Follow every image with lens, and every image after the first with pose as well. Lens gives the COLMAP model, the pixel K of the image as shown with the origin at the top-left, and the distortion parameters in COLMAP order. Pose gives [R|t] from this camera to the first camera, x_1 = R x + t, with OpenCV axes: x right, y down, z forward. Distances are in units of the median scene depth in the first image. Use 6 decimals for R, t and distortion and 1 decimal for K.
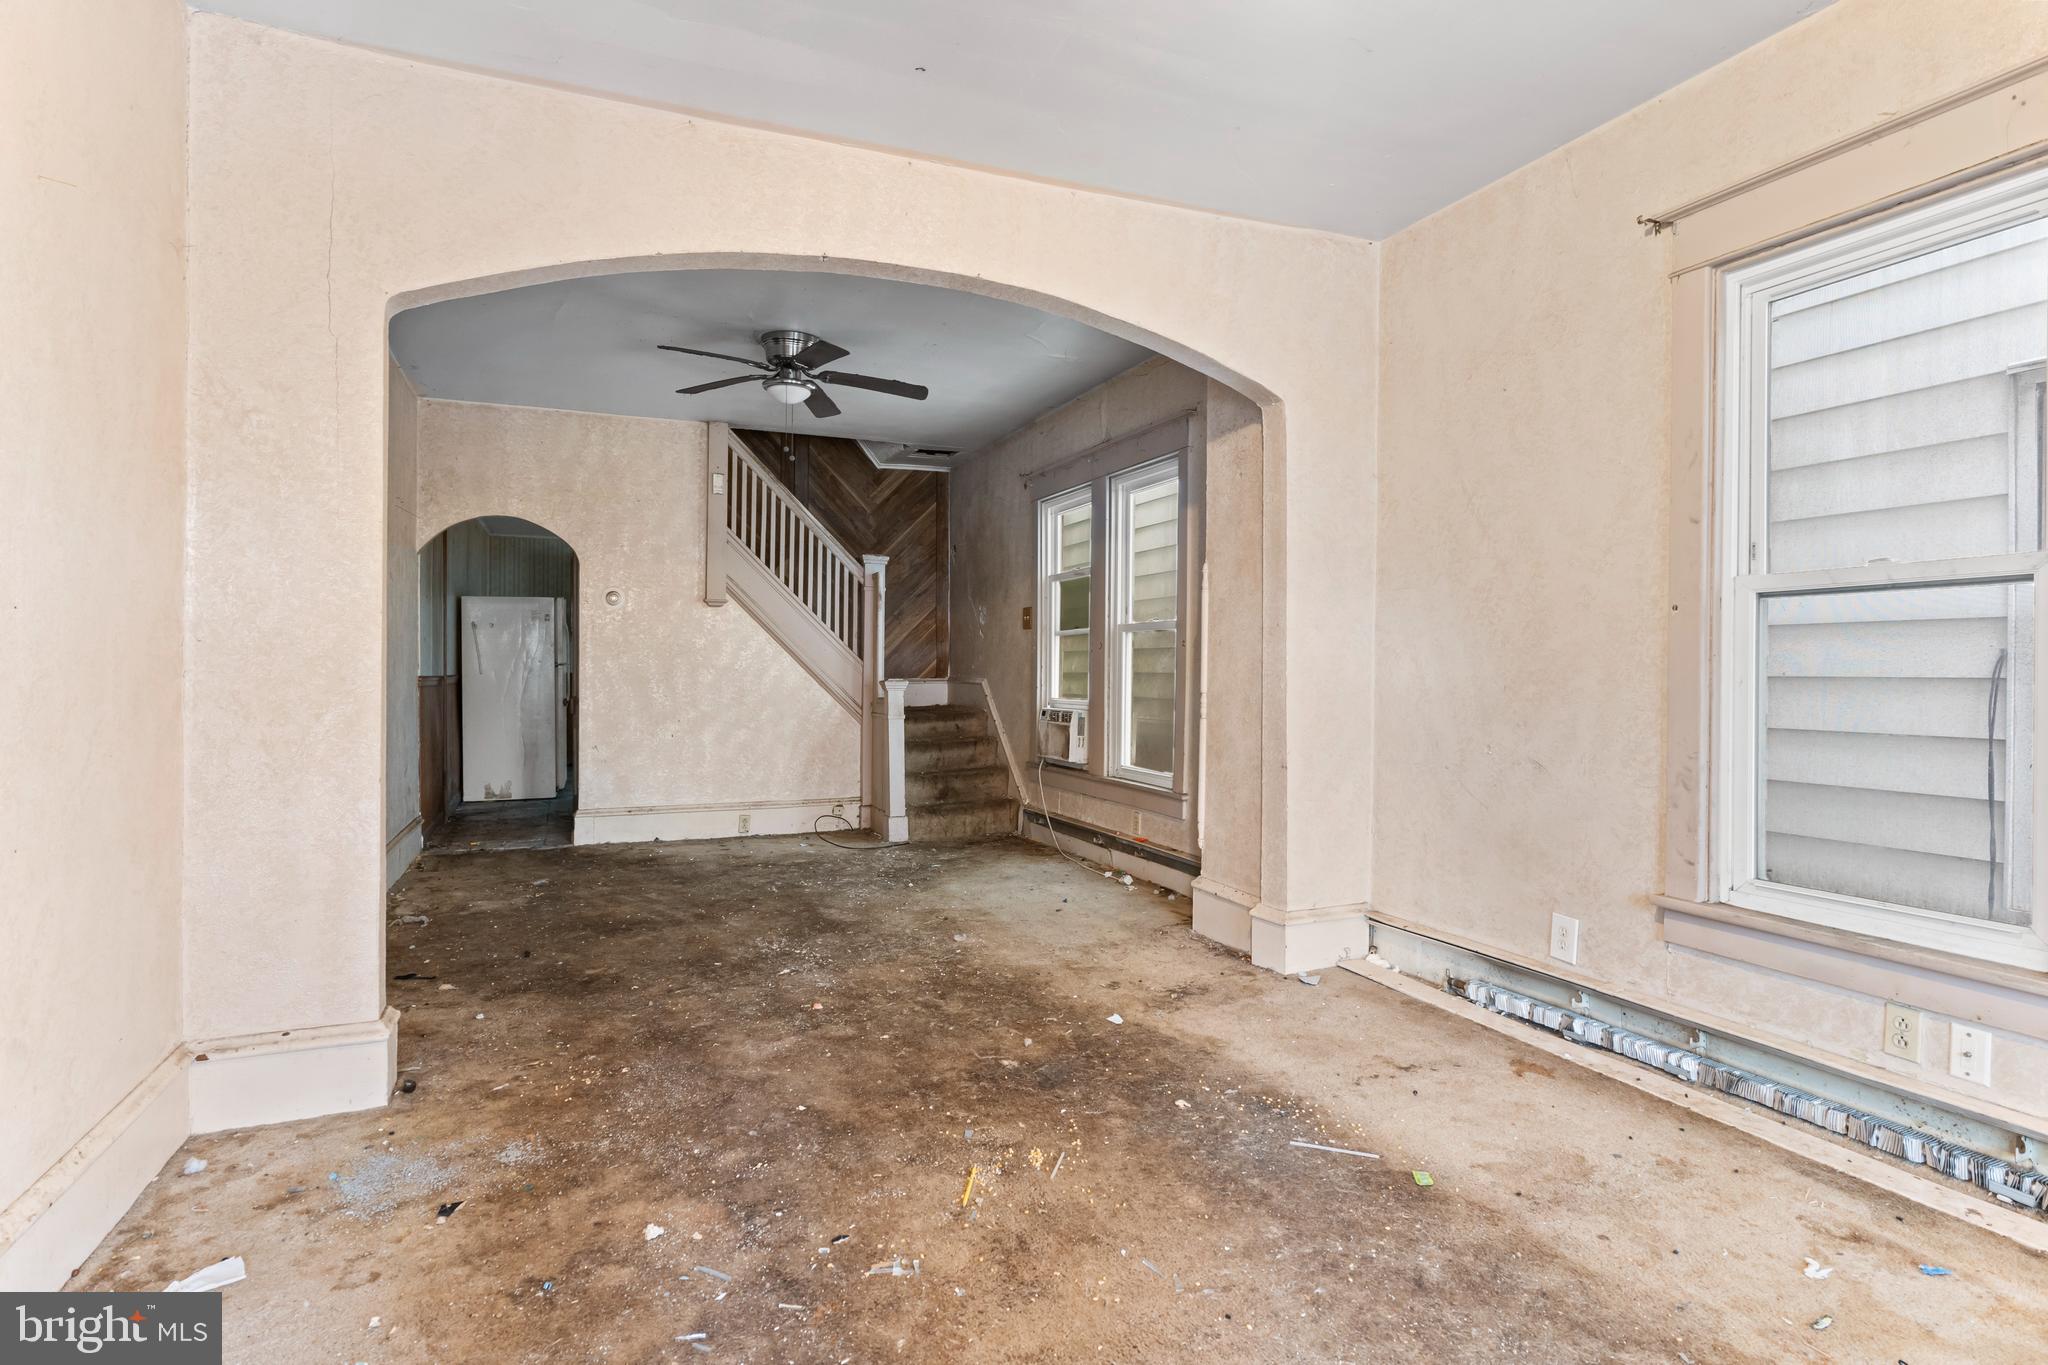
lens RADIAL K [[1069.5, 0, 1010.5], [0, 1069.5, 675.2], [0, 0, 1]] dist [-0.008022, 0.004981]
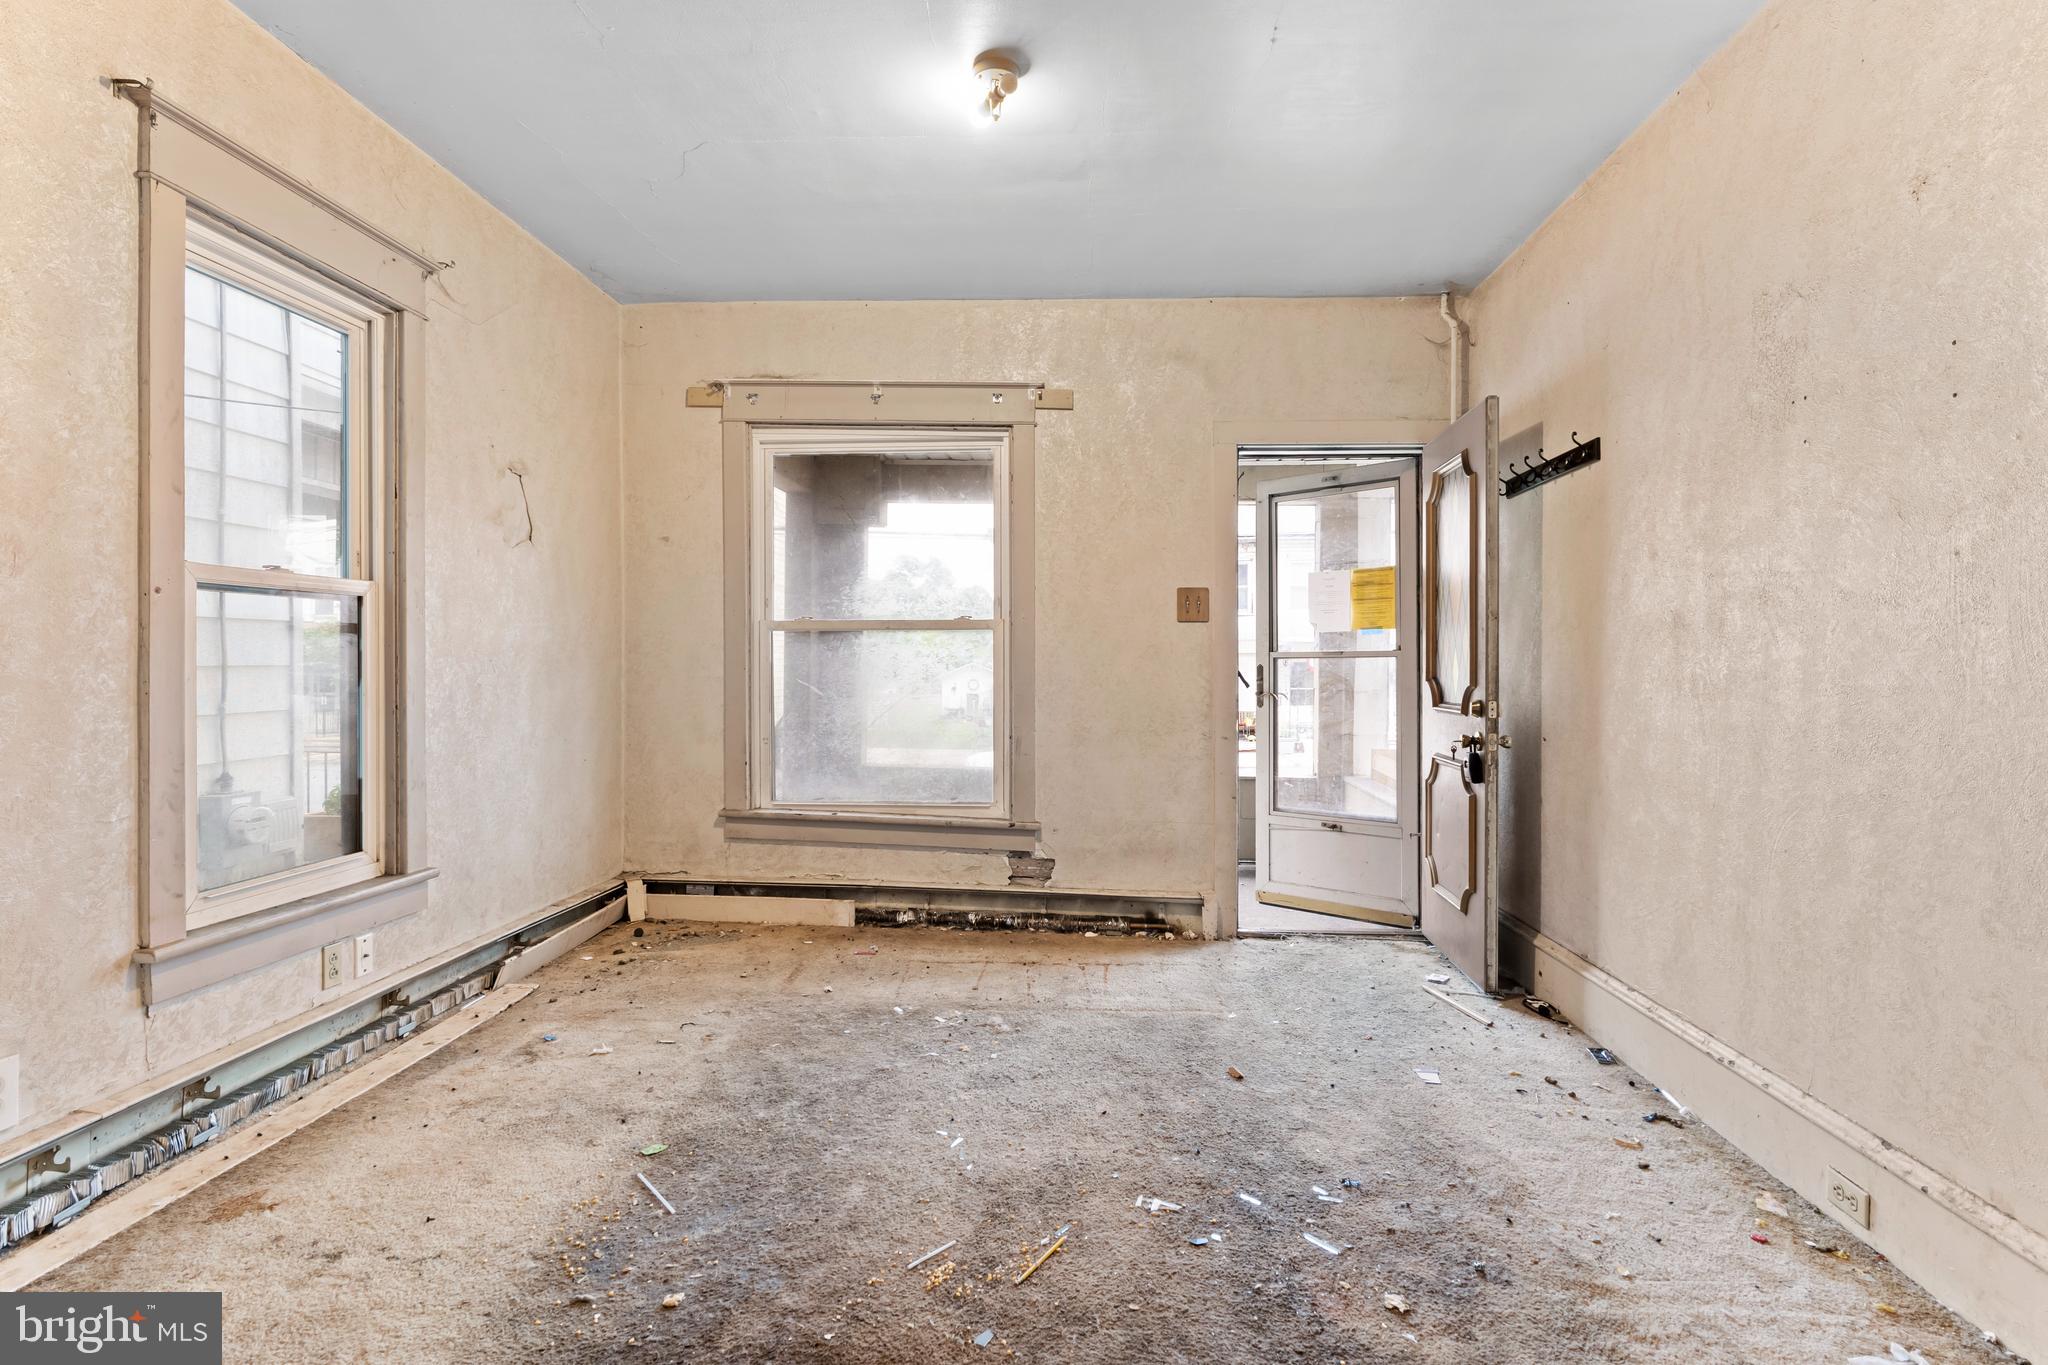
lens RADIAL K [[1069.5, 0, 1031.7], [0, 1069.5, 666.4], [0, 0, 1]] dist [-0.008022, 0.004981]
pose [[-0.896743, -0.012230, 0.442382, -0.160192], [-0.008160, 0.999905, 0.011102, -0.009397], [-0.442476, 0.006346, -0.896758, 0.690300]]
